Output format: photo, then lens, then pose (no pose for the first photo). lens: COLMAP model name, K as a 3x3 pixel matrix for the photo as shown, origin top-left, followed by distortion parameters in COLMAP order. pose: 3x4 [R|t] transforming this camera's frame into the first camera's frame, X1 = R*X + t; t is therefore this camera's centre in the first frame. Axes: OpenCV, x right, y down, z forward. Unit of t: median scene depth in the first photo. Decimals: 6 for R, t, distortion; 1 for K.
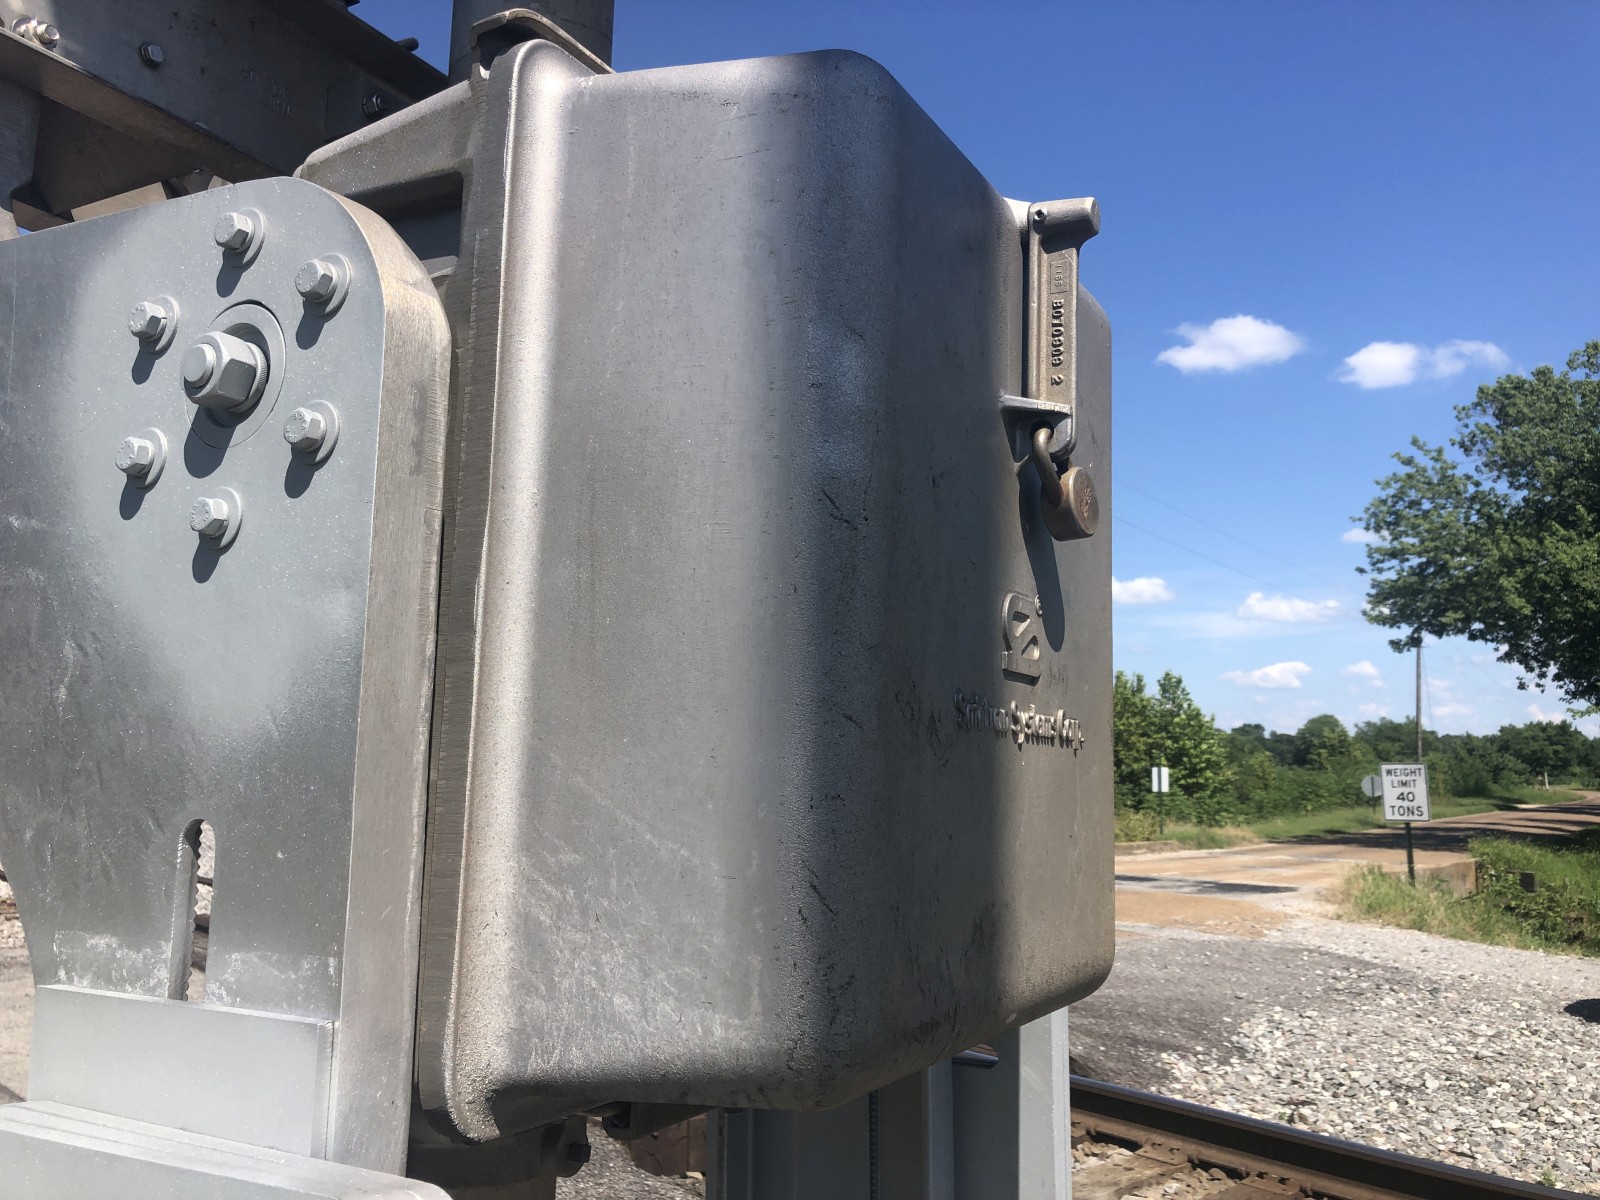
lens RADIAL K [[1332.7, 0, 801.6], [0, 1332.7, 590.8], [0, 0, 1]] dist [0.045779, -0.053152]
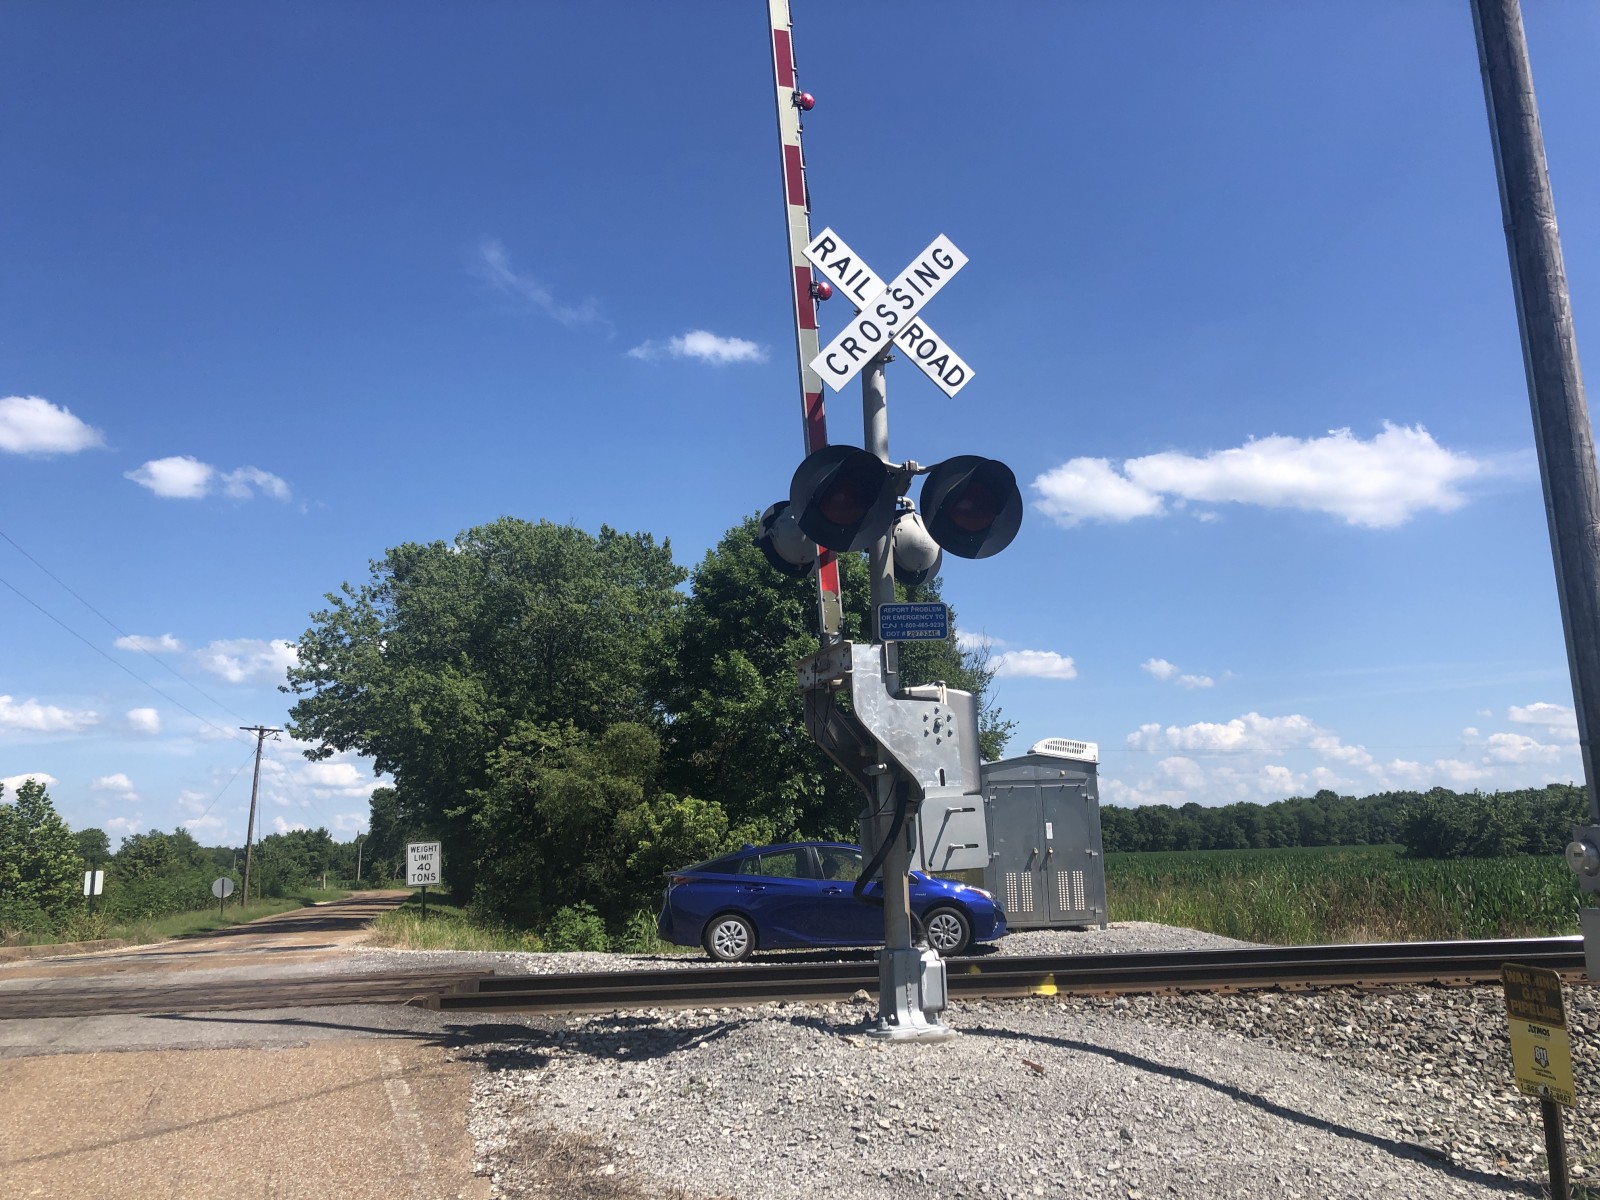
lens RADIAL K [[1332.7, 0, 815.6], [0, 1332.7, 567.6], [0, 0, 1]] dist [0.045779, -0.053152]
pose [[0.640279, 0.124443, 0.757995, -0.121239], [-0.048320, 0.991361, -0.121940, -0.000424], [-0.766621, 0.041449, 0.640761, -0.065219]]
